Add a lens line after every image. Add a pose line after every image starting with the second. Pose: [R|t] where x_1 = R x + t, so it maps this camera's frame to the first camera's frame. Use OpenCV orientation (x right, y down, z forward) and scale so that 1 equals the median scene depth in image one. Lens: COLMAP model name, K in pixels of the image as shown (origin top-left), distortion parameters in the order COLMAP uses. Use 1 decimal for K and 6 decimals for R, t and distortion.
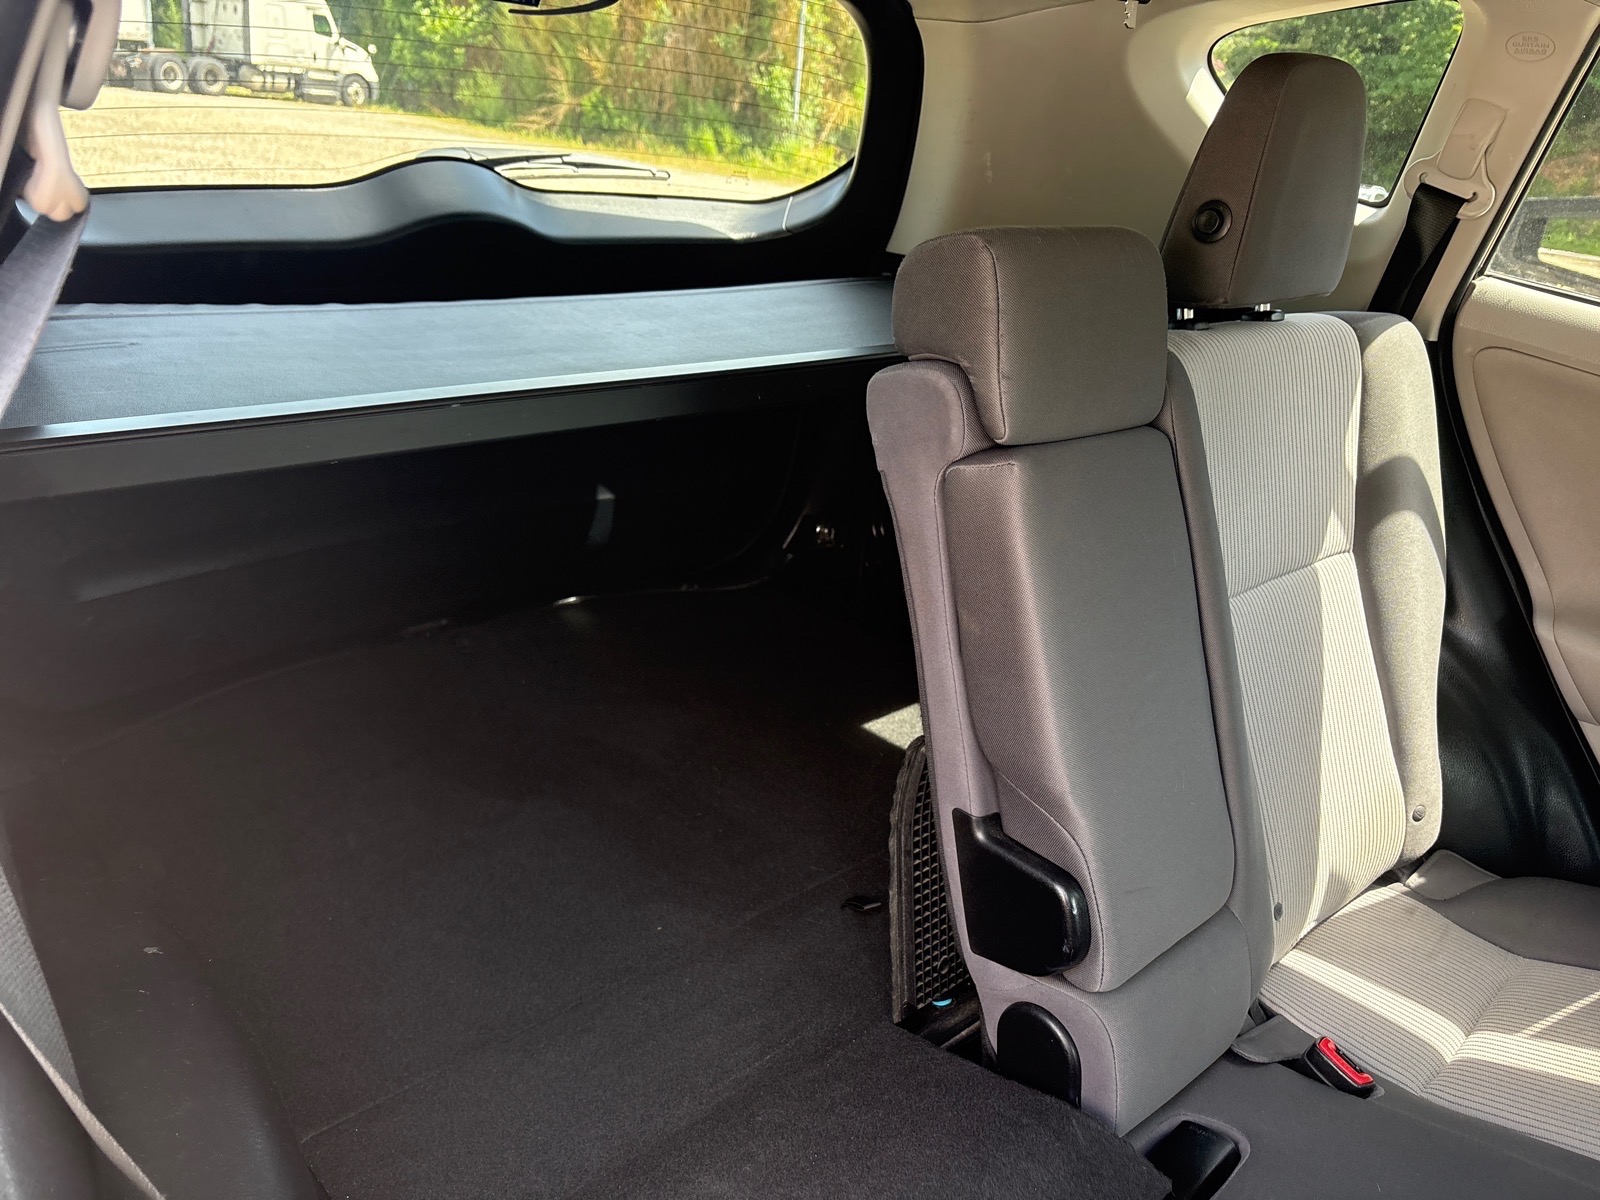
lens RADIAL K [[1201.8, 0, 800.0], [0, 1201.8, 600.0], [0, 0, 1]] dist [0.012040, -0.005930]
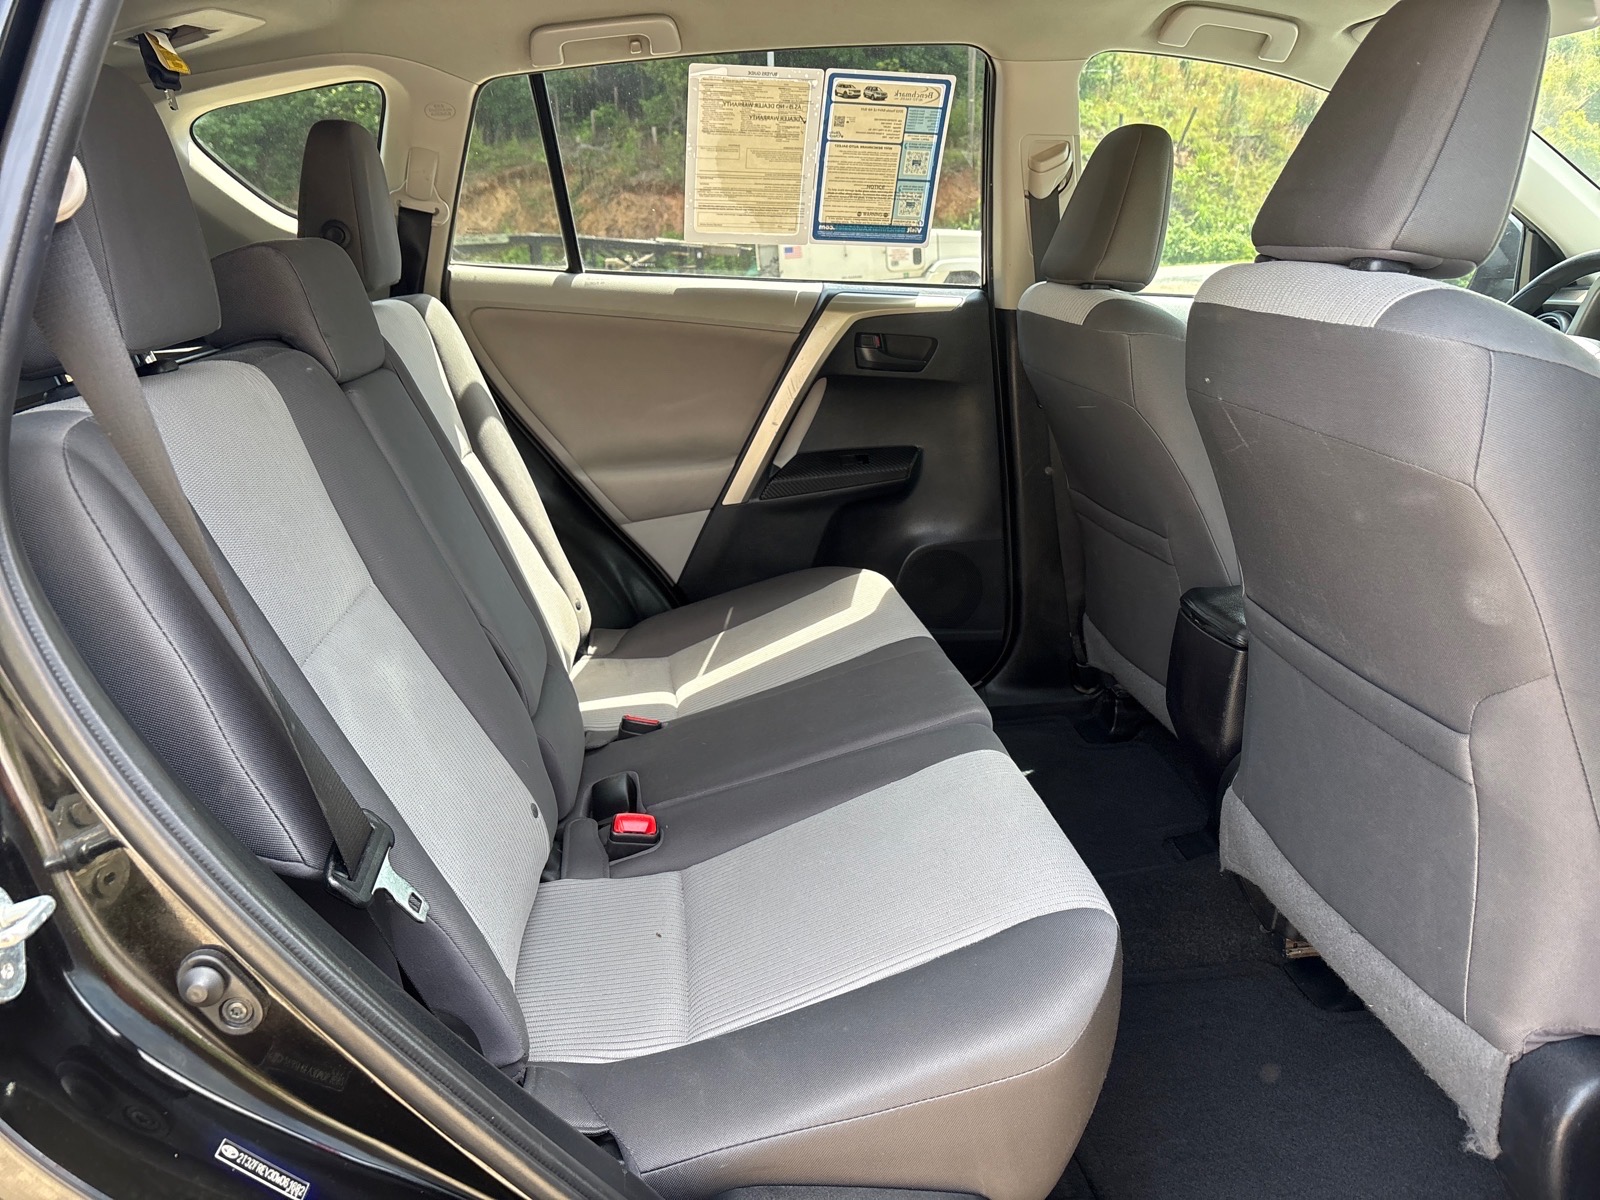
lens RADIAL K [[1264.0, 0, 800.0], [0, 1264.0, 600.0], [0, 0, 1]] dist [0.005774, 0.001228]
pose [[0.568535, -0.326151, 0.755244, -0.519208], [0.386372, 0.916361, 0.104876, 0.114109], [-0.726282, 0.232180, 0.646999, -0.222699]]
